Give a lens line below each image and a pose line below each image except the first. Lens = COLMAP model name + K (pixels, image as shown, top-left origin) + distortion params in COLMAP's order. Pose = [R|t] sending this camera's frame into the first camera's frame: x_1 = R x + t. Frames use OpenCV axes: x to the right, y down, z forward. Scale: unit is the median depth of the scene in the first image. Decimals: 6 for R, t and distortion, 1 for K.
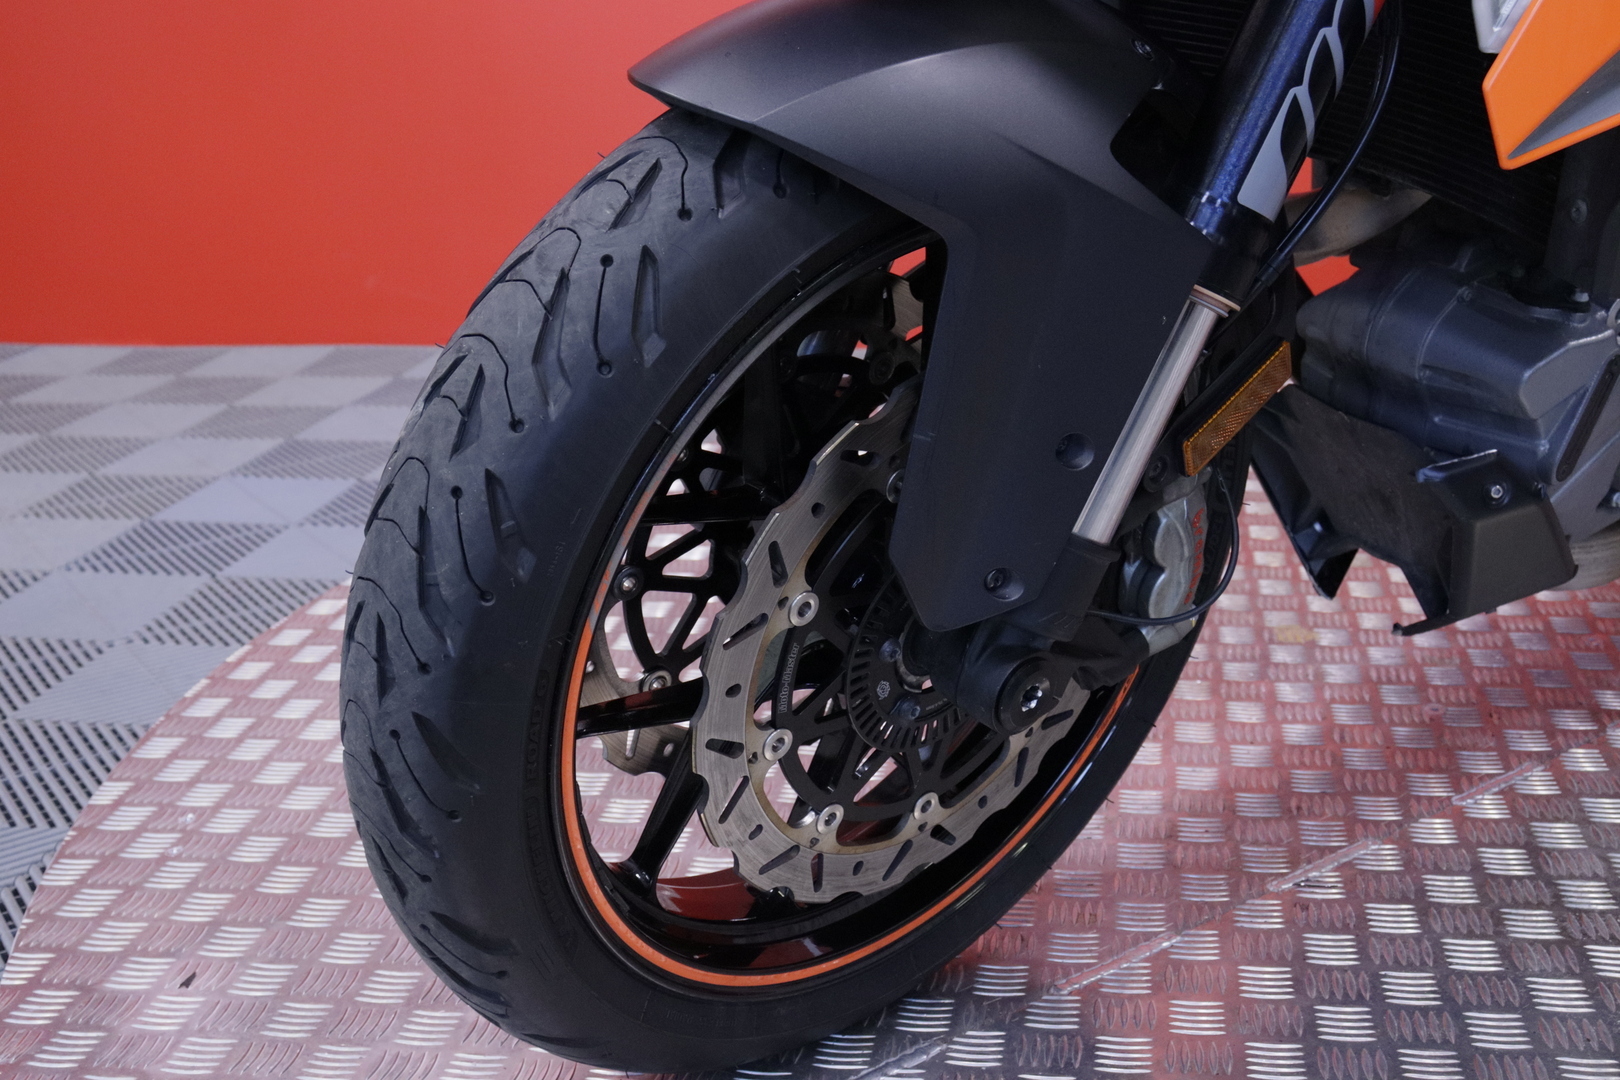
lens RADIAL K [[1909.6, 0, 798.0], [0, 1909.6, 541.5], [0, 0, 1]] dist [0.000148, 0.000000]
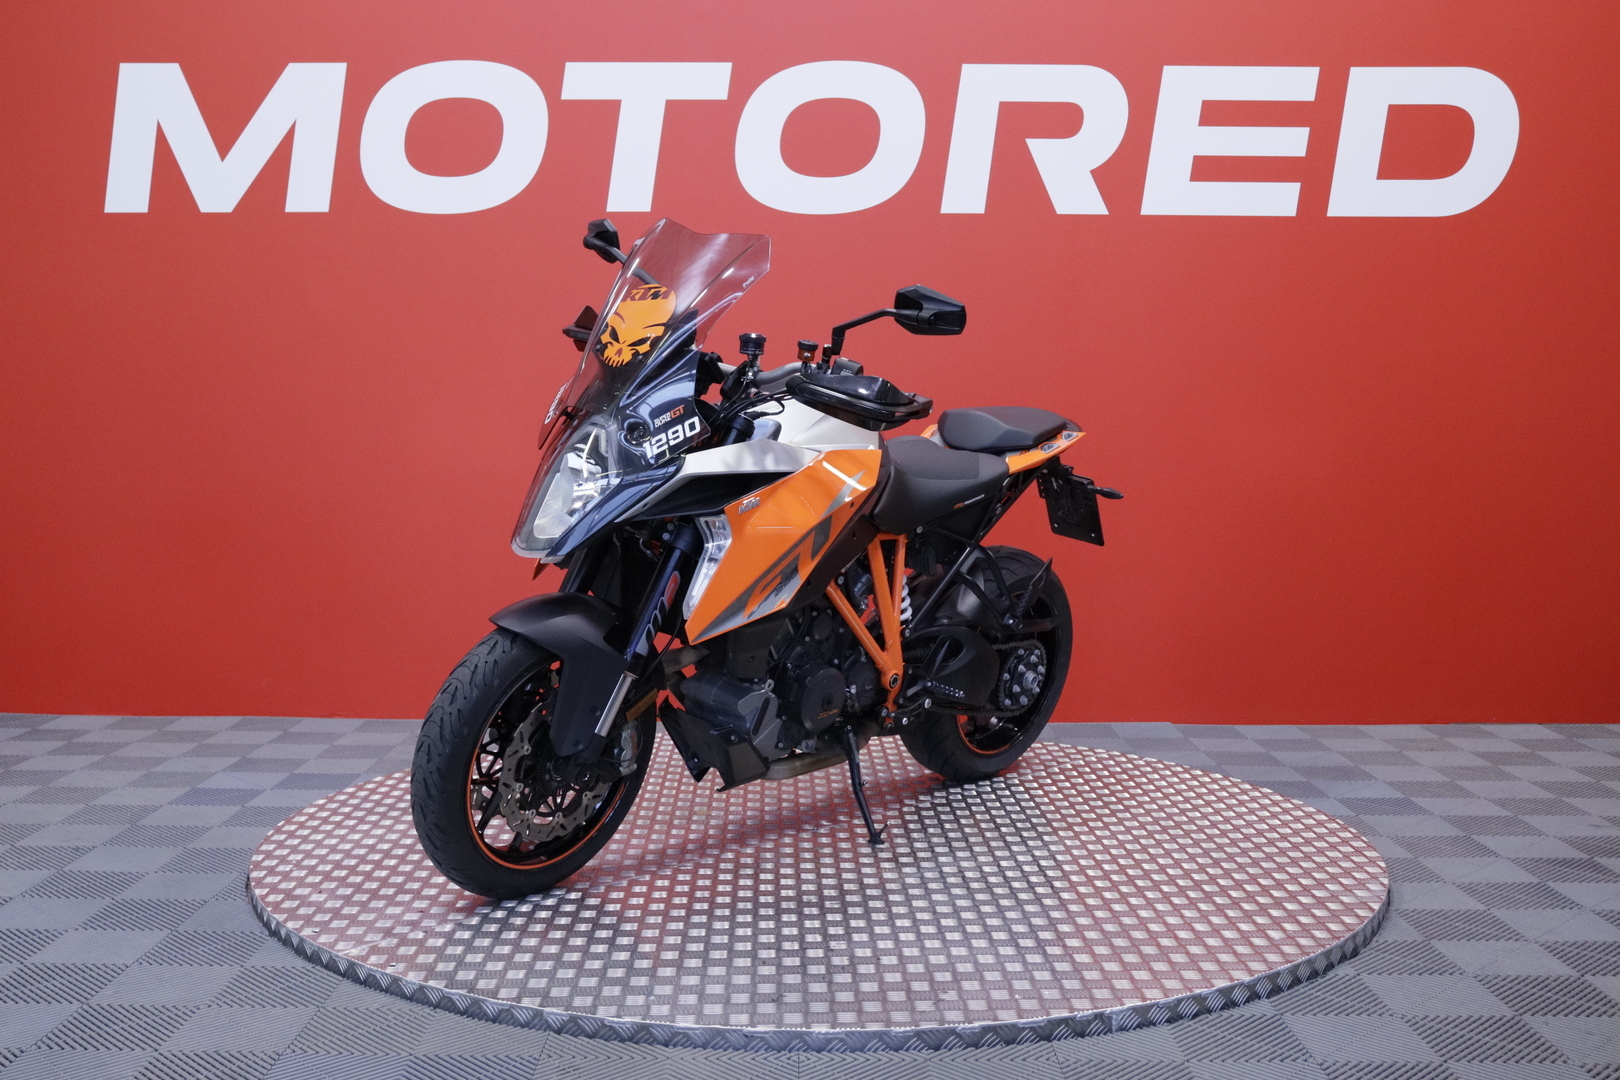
lens RADIAL K [[1892.7, 0, 808.7], [0, 1892.7, 544.6], [0, 0, 1]] dist [-0.058442, 0.000000]
pose [[0.983215, 0.027683, 0.180338, -0.138454], [0.013106, 0.975152, -0.221149, 0.481653], [-0.181979, 0.219801, 0.958421, -2.891375]]
